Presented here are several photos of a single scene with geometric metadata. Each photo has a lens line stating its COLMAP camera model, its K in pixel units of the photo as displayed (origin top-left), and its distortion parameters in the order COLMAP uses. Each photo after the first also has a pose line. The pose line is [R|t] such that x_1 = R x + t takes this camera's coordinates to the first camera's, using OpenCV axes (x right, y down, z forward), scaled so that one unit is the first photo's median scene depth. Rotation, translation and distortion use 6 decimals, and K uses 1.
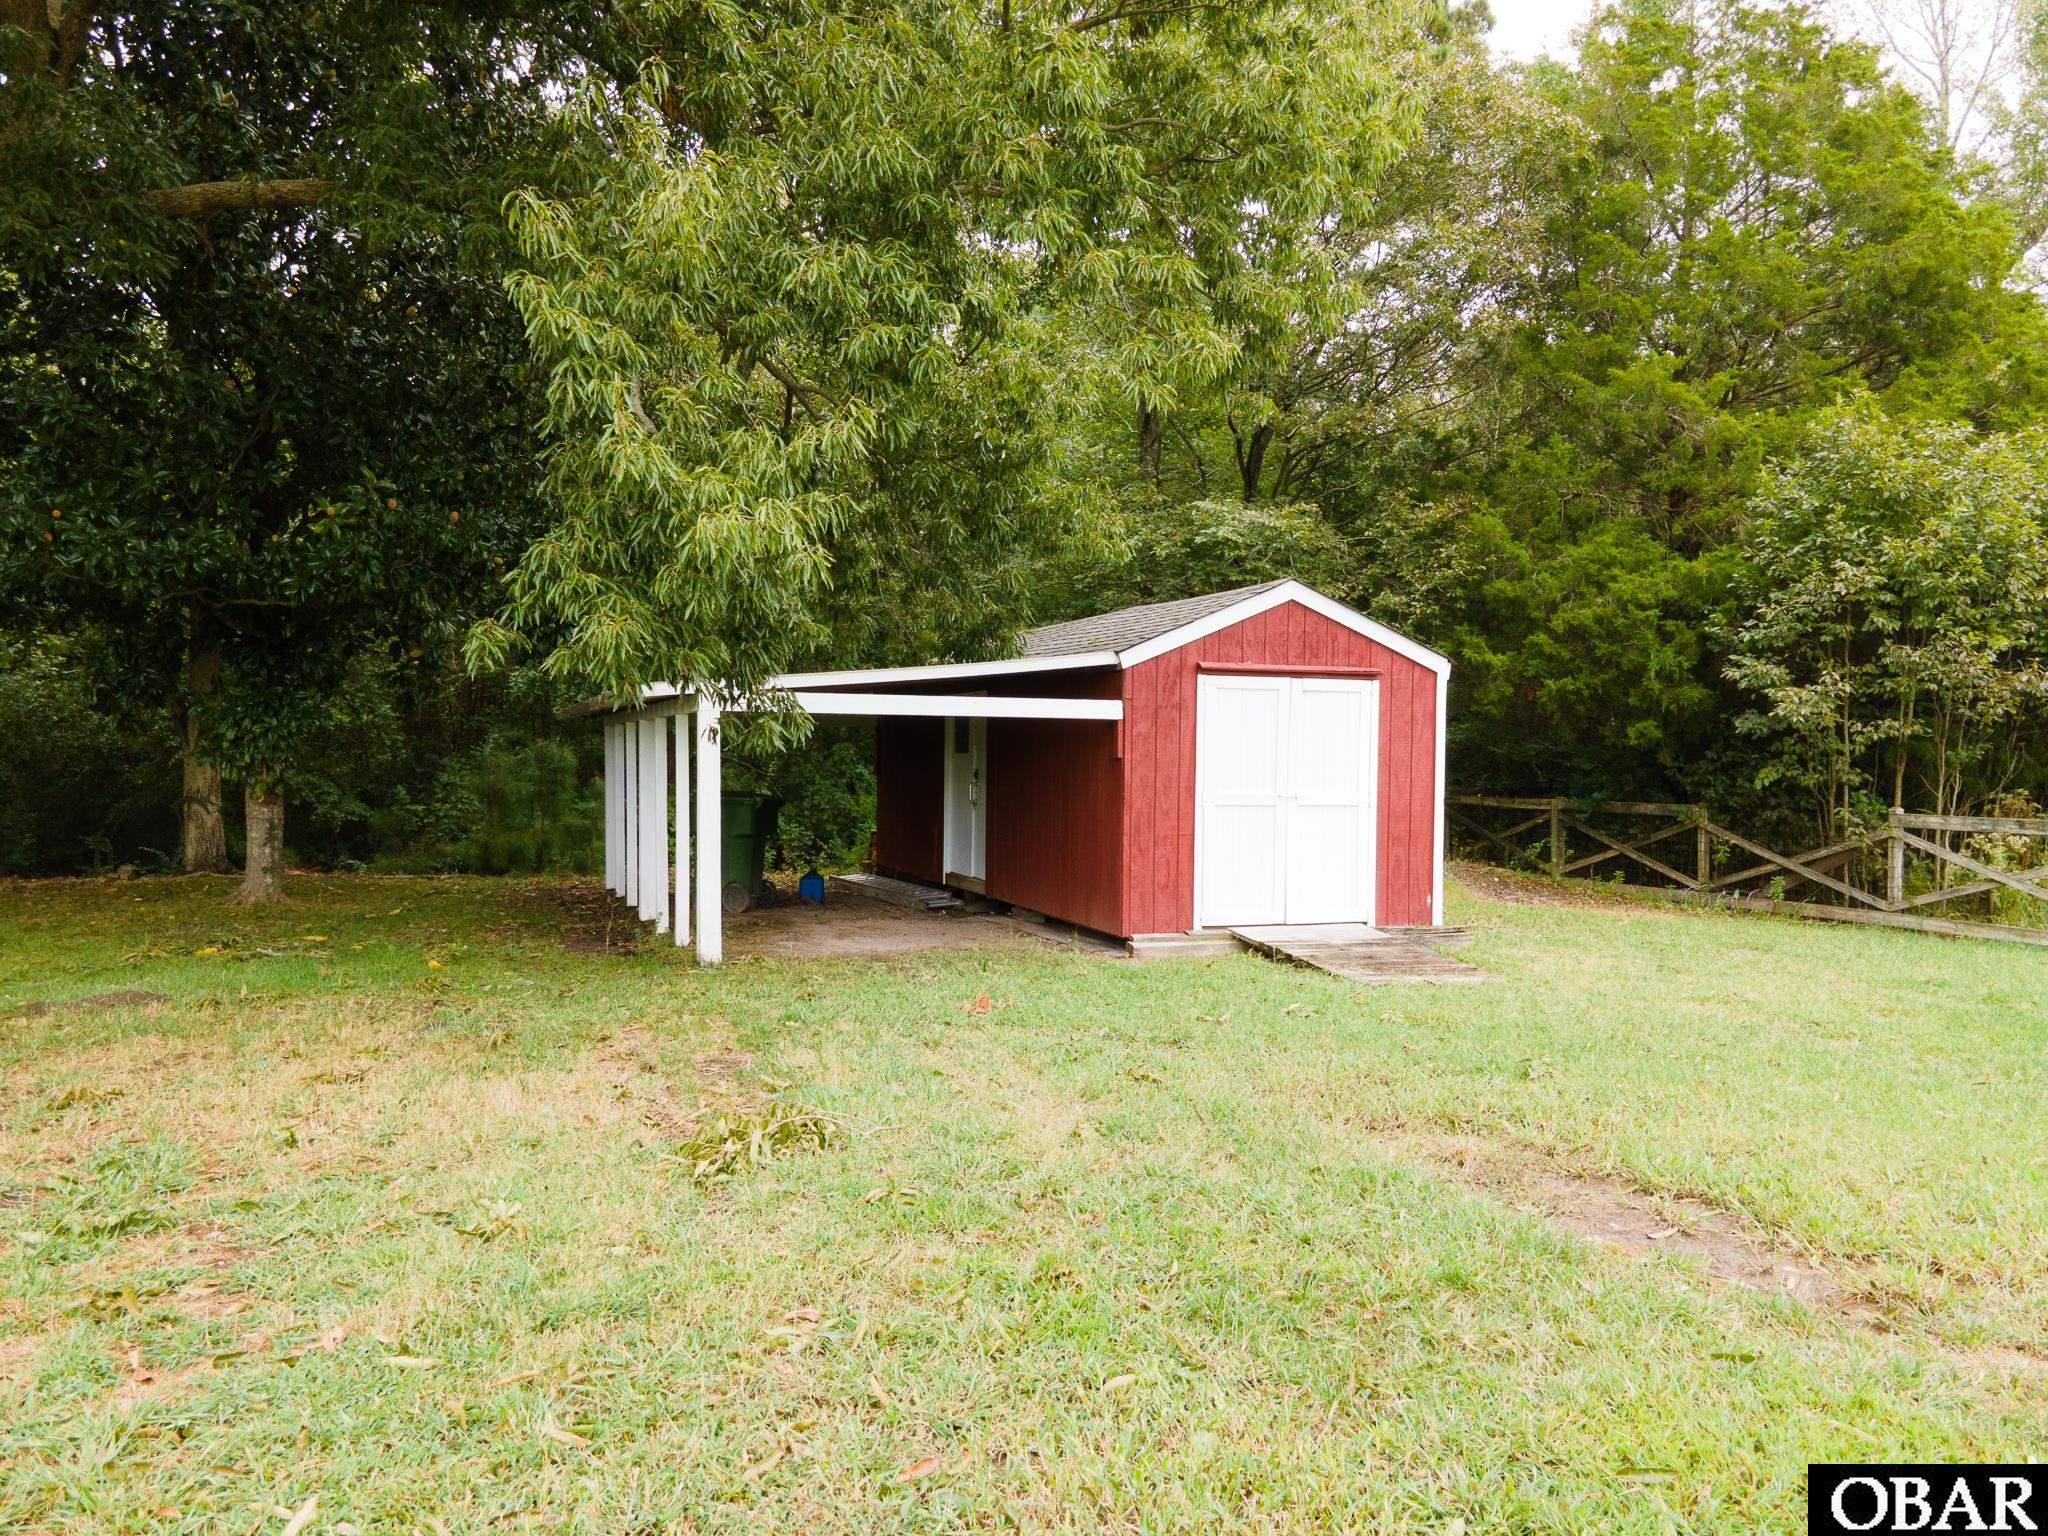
lens RADIAL K [[1509.7, 0, 1017.8], [0, 1509.7, 774.3], [0, 0, 1]] dist [0.023630, 0.031396]
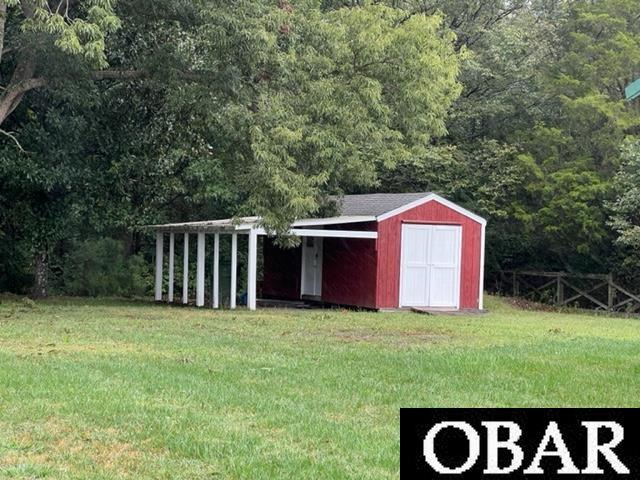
lens RADIAL K [[1436.3, 0, 320.0], [0, 1436.3, 240.1], [0, 0, 1]] dist [-0.096275, 0.000000]
pose [[0.998884, 0.025331, 0.039860, -0.154858], [-0.024715, 0.999569, -0.015869, 0.017026], [-0.040245, 0.014866, 0.999079, -1.816705]]
